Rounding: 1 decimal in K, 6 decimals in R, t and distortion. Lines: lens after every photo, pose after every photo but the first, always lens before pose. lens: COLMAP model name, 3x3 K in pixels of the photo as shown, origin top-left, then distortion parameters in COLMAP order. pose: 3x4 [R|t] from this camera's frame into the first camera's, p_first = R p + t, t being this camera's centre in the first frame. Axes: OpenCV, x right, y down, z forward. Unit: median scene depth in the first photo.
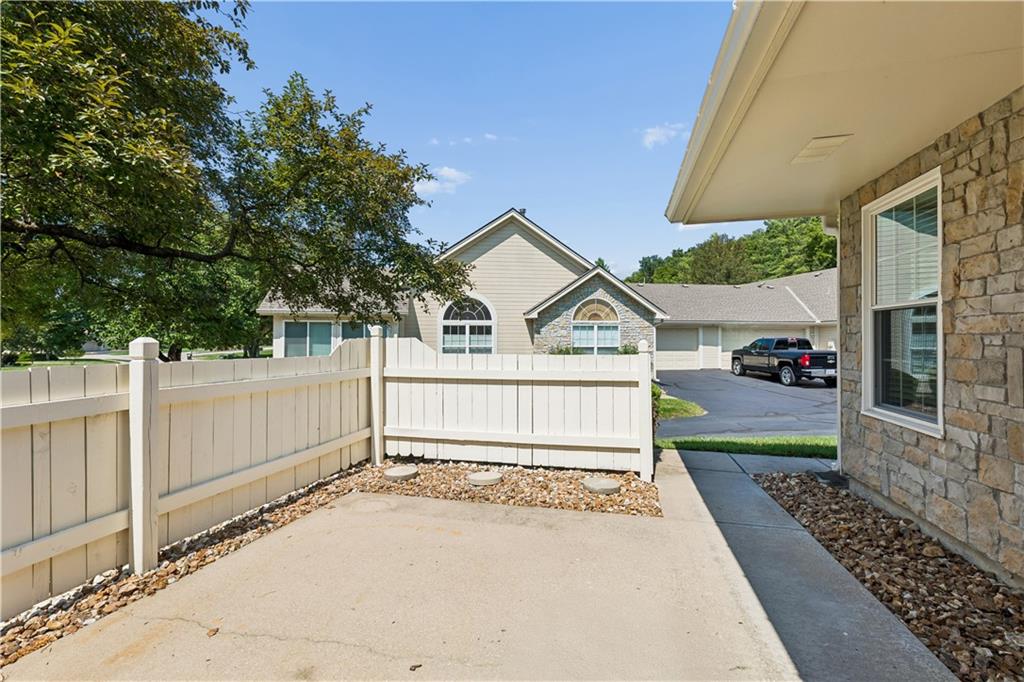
lens RADIAL K [[477.3, 0, 511.3], [0, 477.3, 342.3], [0, 0, 1]] dist [0.018434, 0.001648]
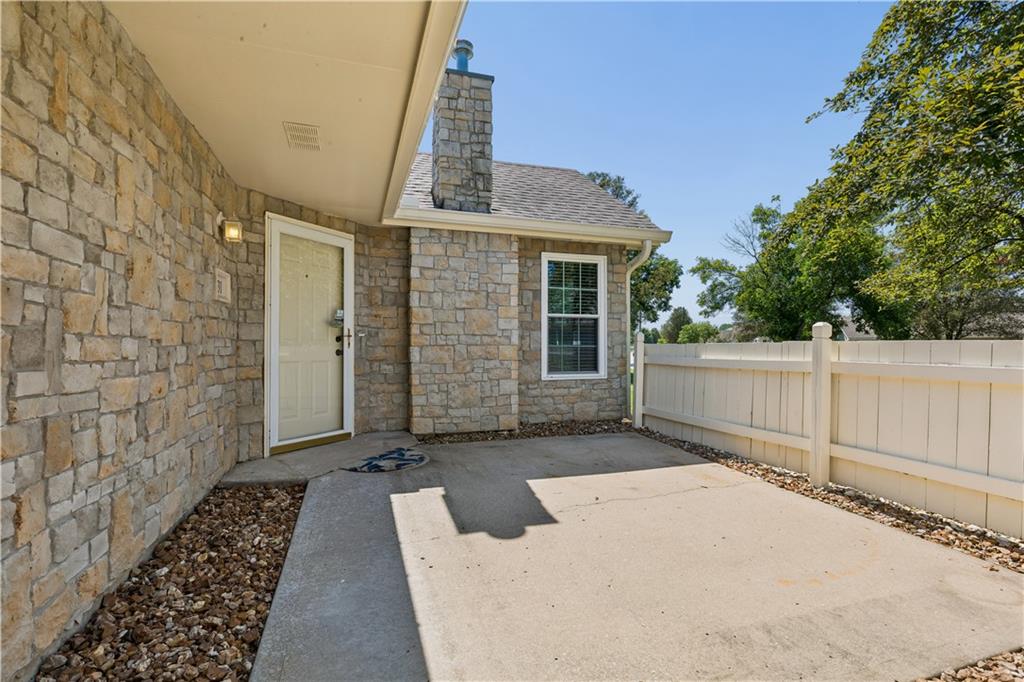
lens RADIAL K [[493.9, 0, 511.3], [0, 493.9, 344.6], [0, 0, 1]] dist [-0.002100, -0.000137]
pose [[-0.851650, 0.004327, -0.524093, 0.664666], [0.001478, 0.999982, 0.005853, 0.037280], [0.524108, 0.004210, -0.851641, 1.503746]]
